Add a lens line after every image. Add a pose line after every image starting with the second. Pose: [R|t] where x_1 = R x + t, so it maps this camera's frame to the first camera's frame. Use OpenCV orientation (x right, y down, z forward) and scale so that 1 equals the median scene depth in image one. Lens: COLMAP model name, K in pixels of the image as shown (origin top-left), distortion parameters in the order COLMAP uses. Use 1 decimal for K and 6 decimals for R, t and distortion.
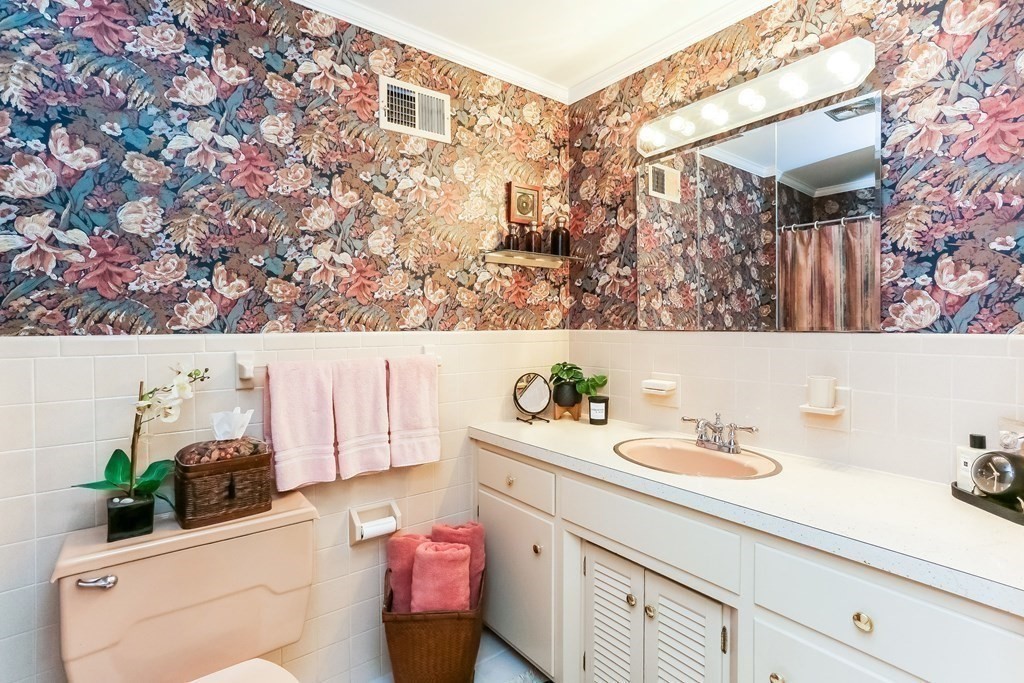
lens RADIAL K [[496.9, 0, 511.6], [0, 496.9, 338.3], [0, 0, 1]] dist [-0.019455, 0.001401]
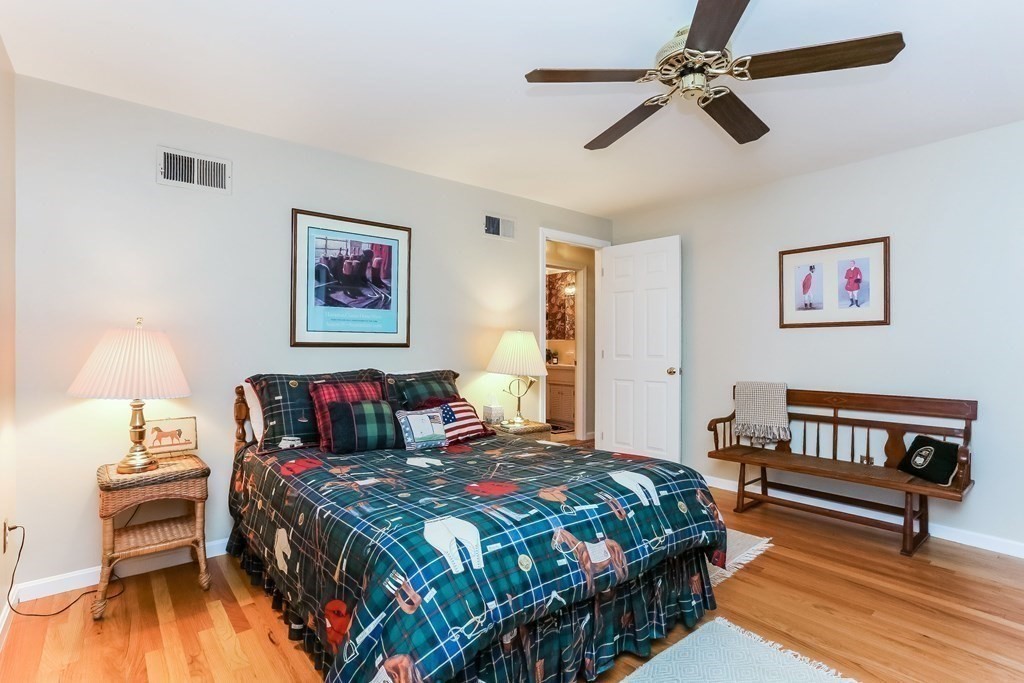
lens RADIAL K [[496.9, 0, 512.0], [0, 496.9, 343.0], [0, 0, 1]] dist [-0.019455, 0.001401]
pose [[0.999390, 0.001626, 0.034872, -0.284569], [-0.001257, 0.999943, -0.010592, 0.049697], [-0.034887, 0.010541, 0.999336, -2.721231]]
